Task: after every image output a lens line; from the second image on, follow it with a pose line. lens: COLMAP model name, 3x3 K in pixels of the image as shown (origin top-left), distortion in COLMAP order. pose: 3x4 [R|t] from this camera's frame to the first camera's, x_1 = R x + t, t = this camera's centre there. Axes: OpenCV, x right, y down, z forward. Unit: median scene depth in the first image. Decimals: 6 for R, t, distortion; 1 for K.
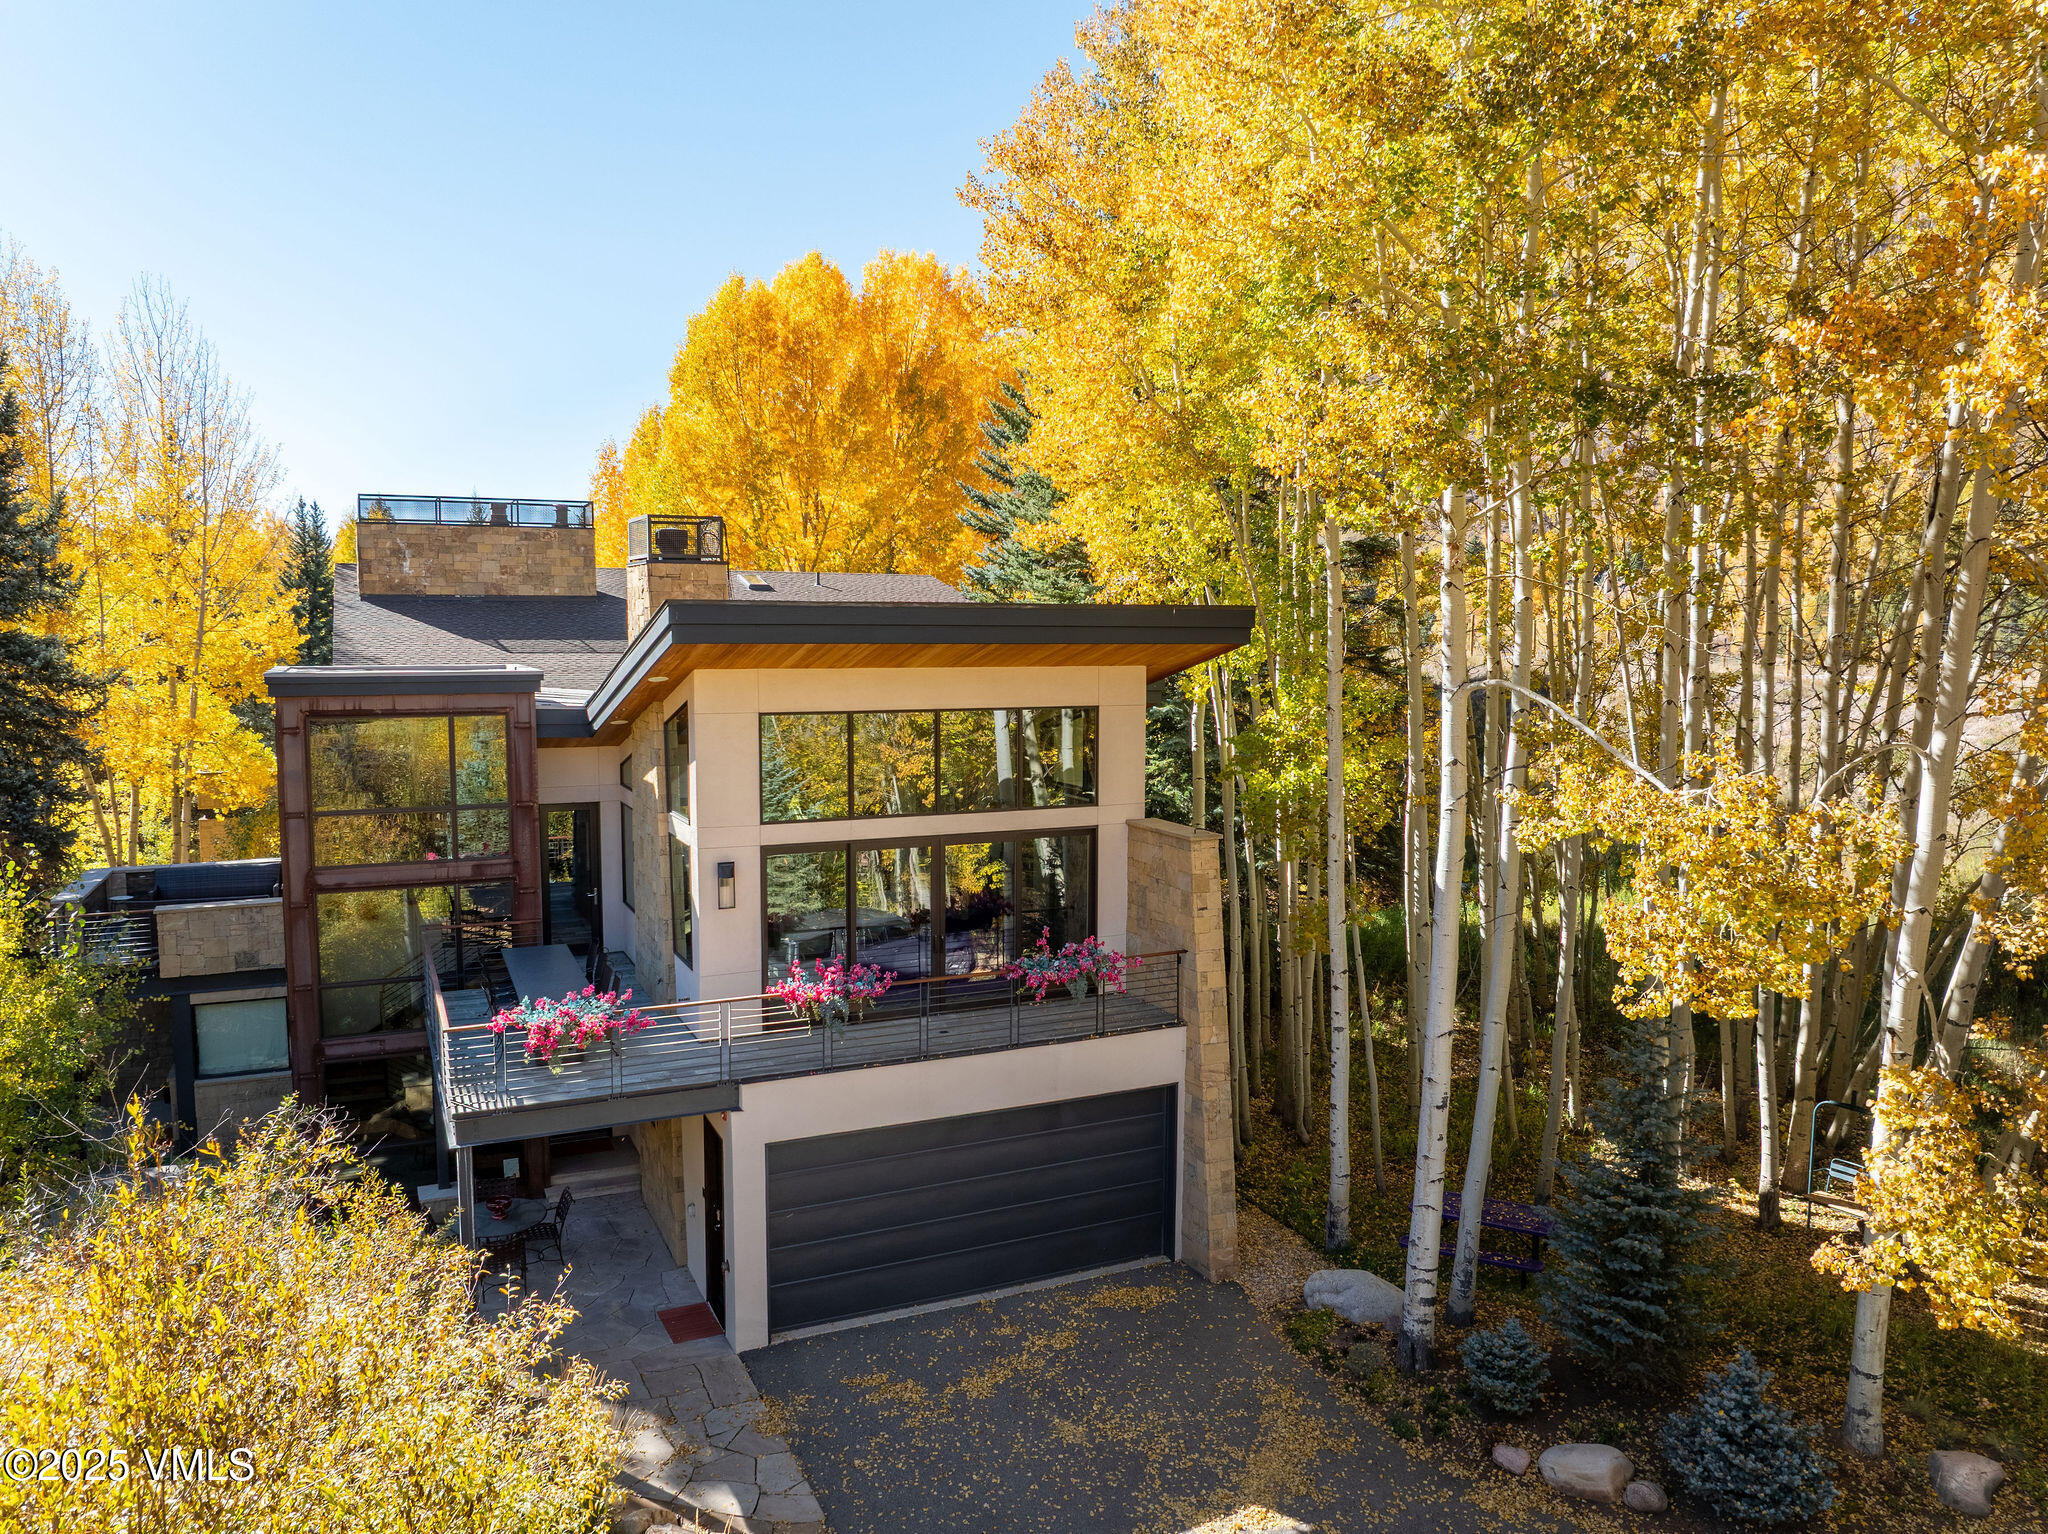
lens RADIAL K [[1412.4, 0, 1033.1], [0, 1412.4, 742.8], [0, 0, 1]] dist [-0.027012, 0.004796]
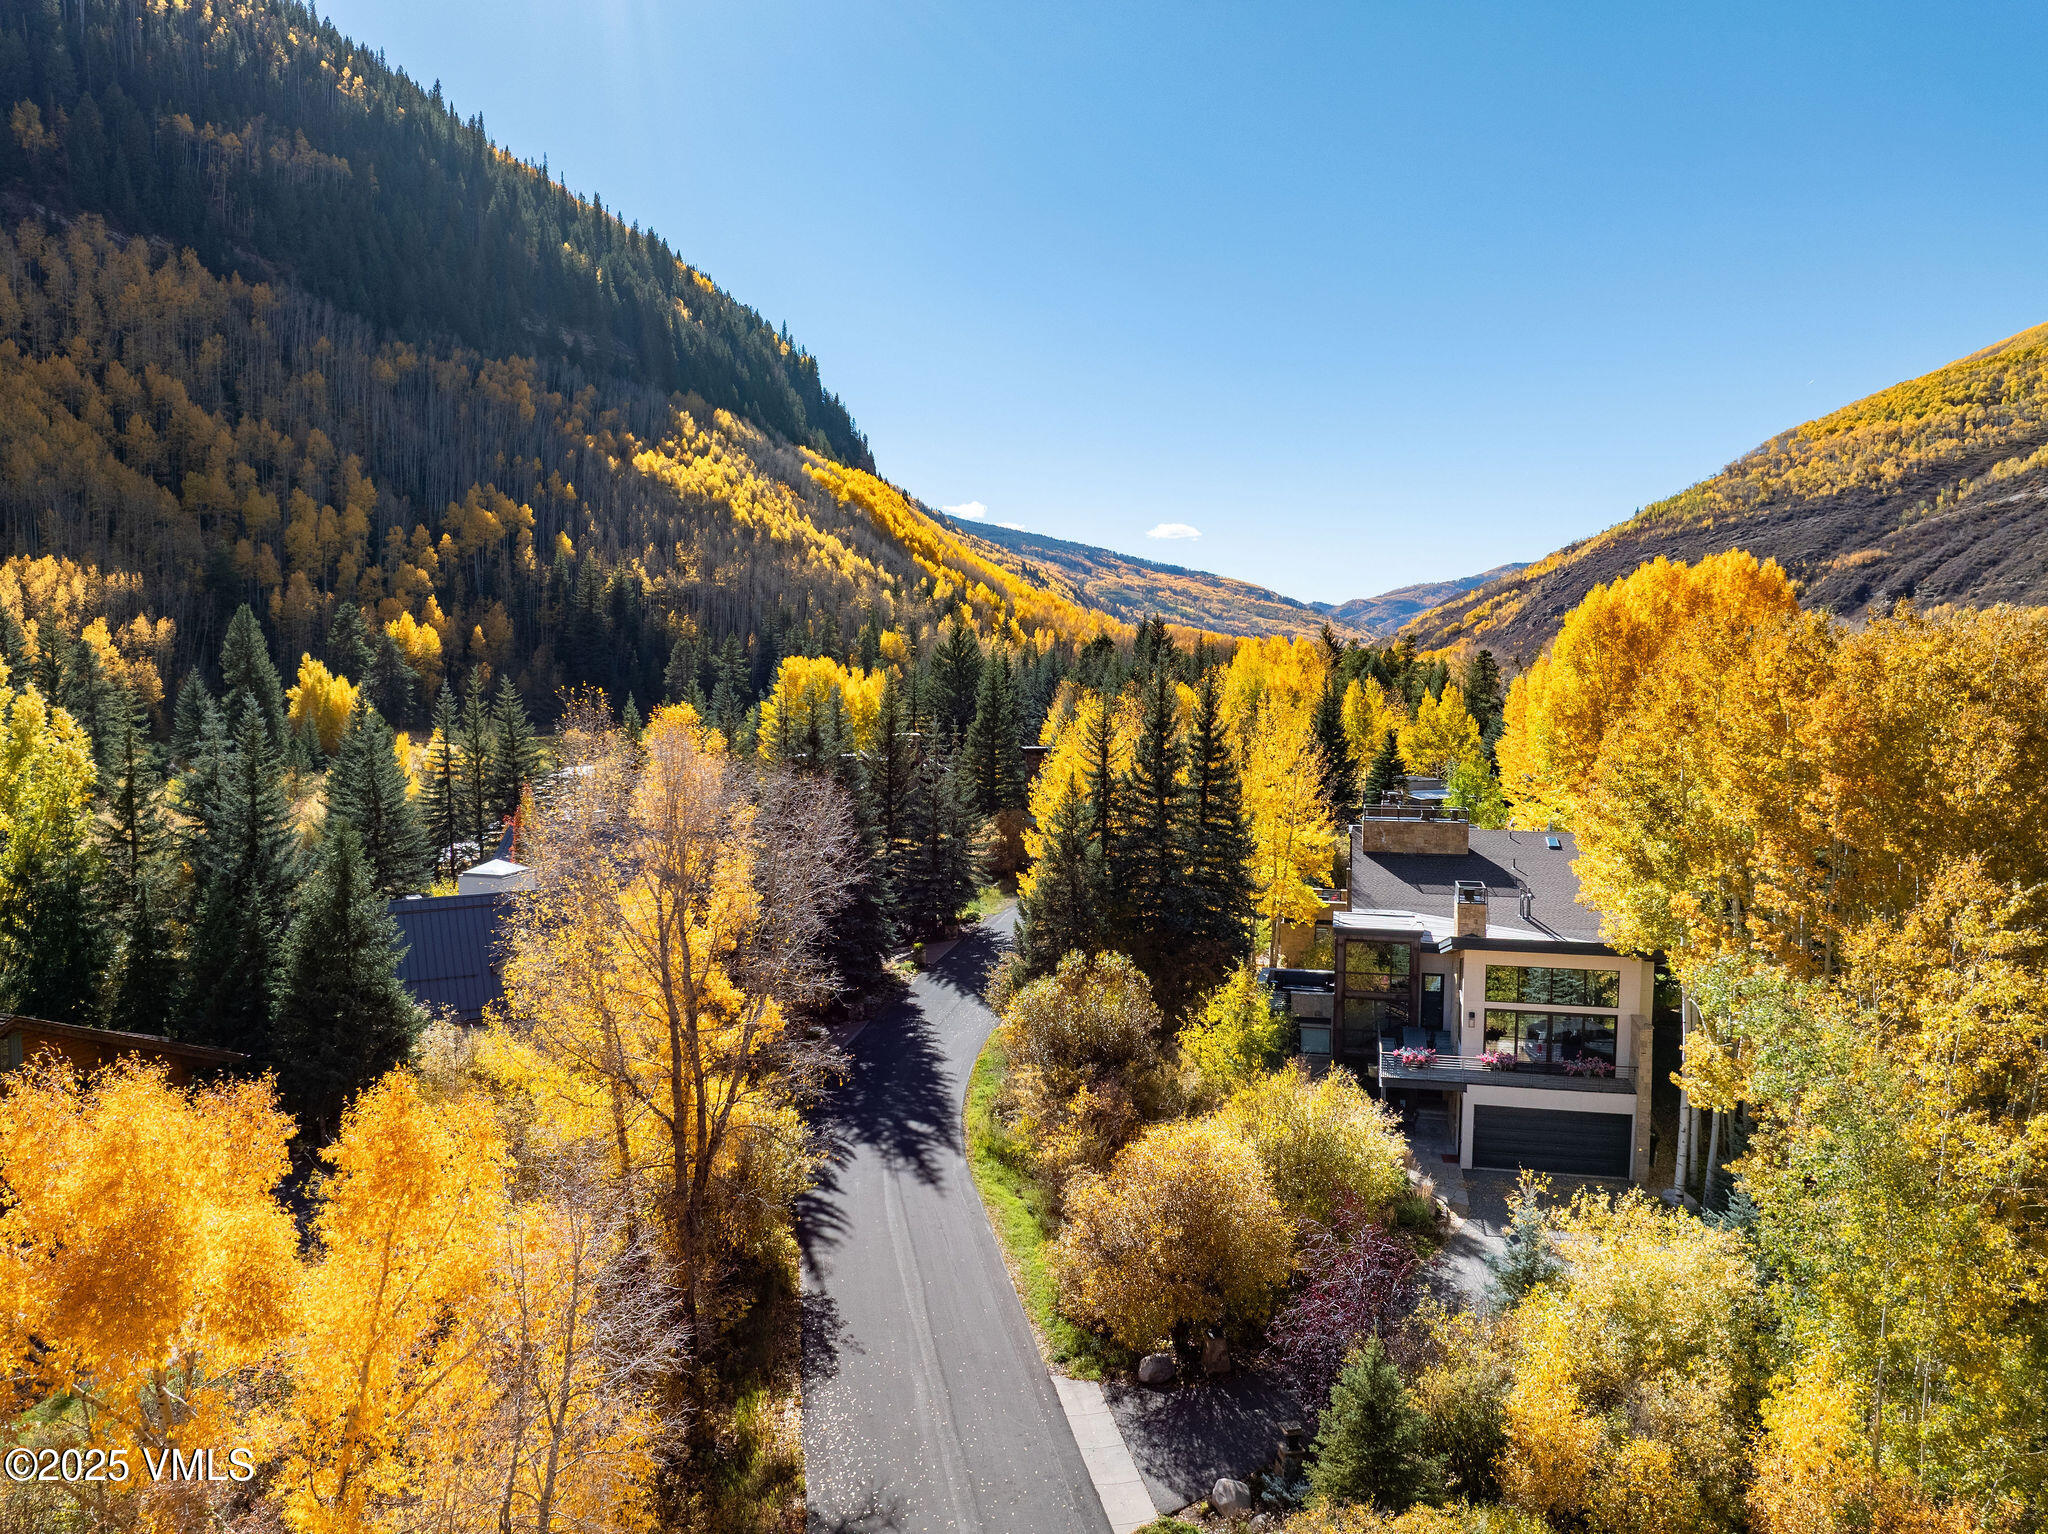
lens RADIAL K [[1479.9, 0, 1024.0], [0, 1479.9, 767.0], [0, 0, 1]] dist [-0.110410, 0.066610]
pose [[0.784612, 0.061560, -0.616924, 0.919098], [-0.053241, 0.998073, 0.031880, -0.483968], [0.617697, 0.007832, 0.786377, -2.044331]]
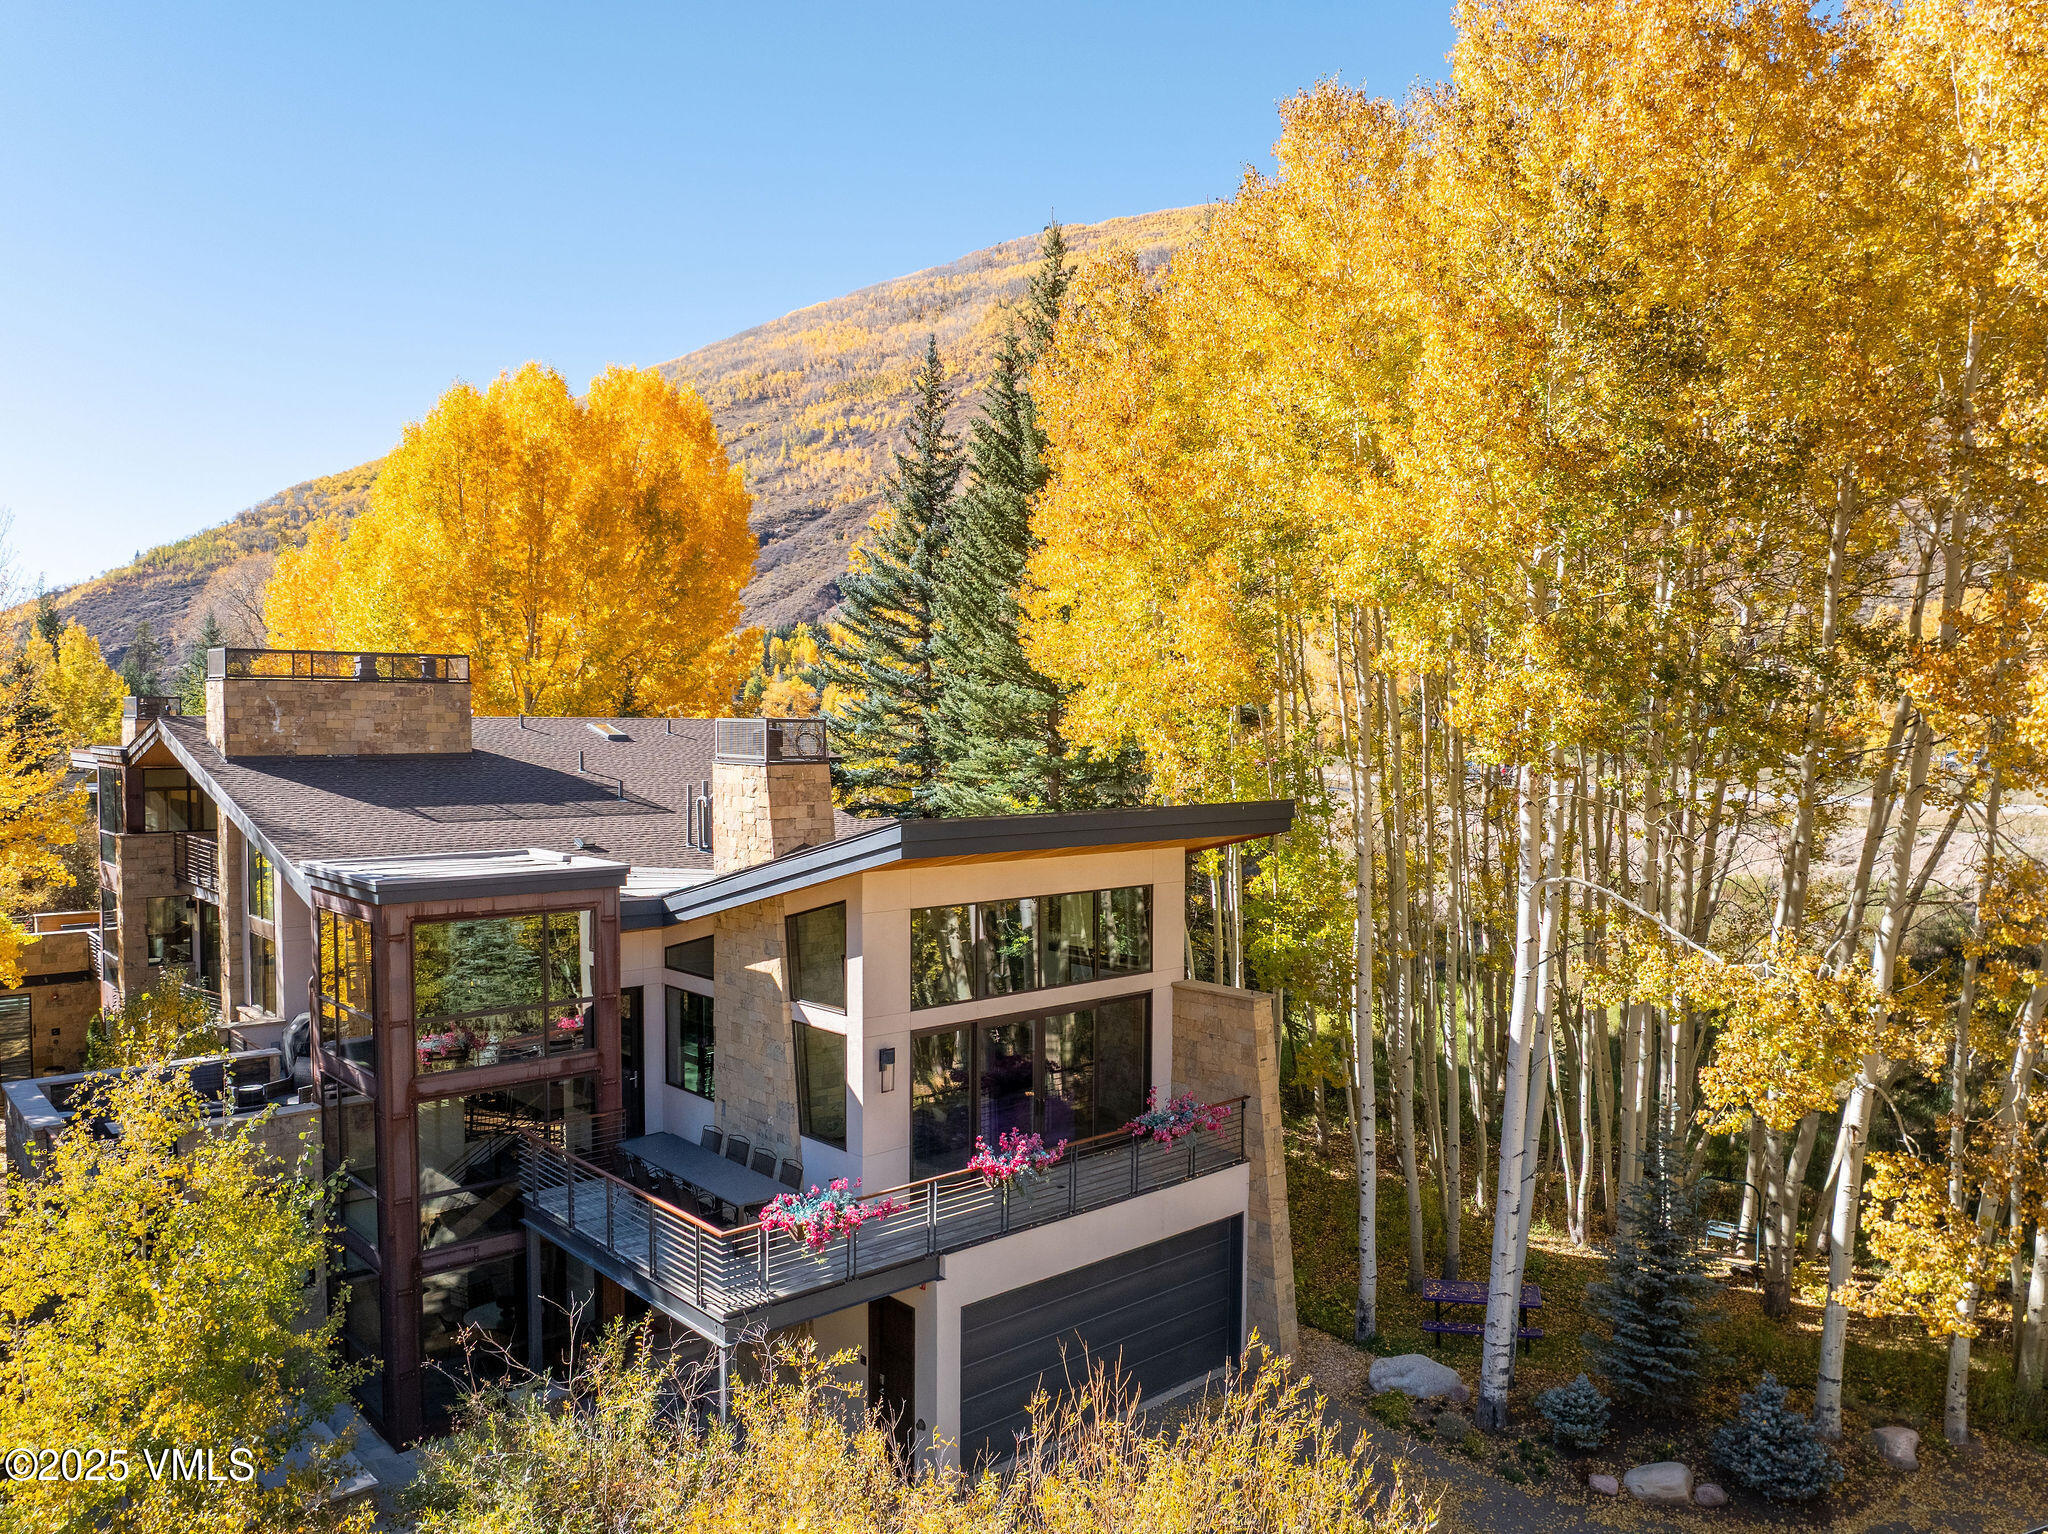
lens RADIAL K [[1459.1, 0, 1024.0], [0, 1459.1, 767.0], [0, 0, 1]] dist [-0.034520, 0.005767]
pose [[0.956067, -0.008535, 0.293025, -0.434923], [0.021579, 0.998913, -0.041314, -0.081829], [-0.292354, 0.045822, 0.955212, -0.109224]]
